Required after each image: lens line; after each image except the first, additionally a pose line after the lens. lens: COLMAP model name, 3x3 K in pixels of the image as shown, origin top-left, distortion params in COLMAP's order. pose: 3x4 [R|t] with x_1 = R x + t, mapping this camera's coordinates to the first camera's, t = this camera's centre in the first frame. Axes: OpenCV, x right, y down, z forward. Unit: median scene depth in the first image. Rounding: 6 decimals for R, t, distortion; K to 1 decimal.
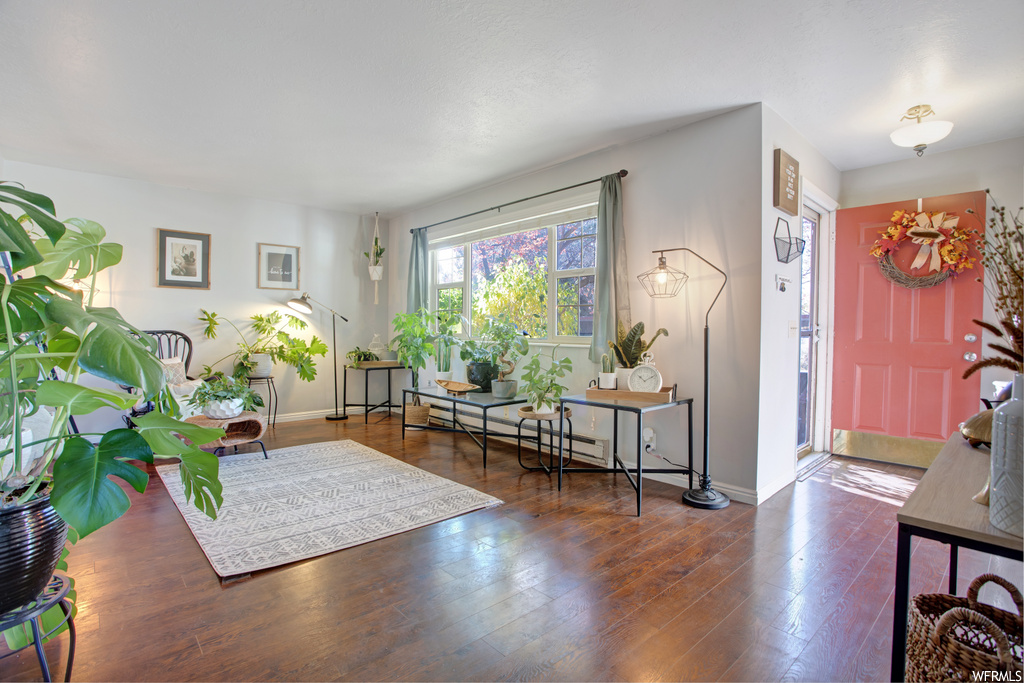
lens RADIAL K [[491.2, 0, 506.8], [0, 491.2, 338.4], [0, 0, 1]] dist [-0.072250, 0.030355]
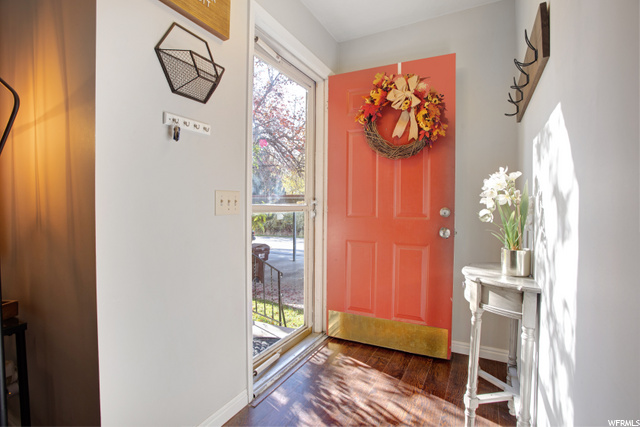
lens RADIAL K [[307.0, 0, 316.7], [0, 307.0, 211.5], [0, 0, 1]] dist [-0.072250, 0.030355]
pose [[0.944427, -0.009445, 0.328586, 0.523764], [0.009677, 0.999953, 0.000930, -0.005129], [-0.328579, 0.002301, 0.944474, 0.493916]]
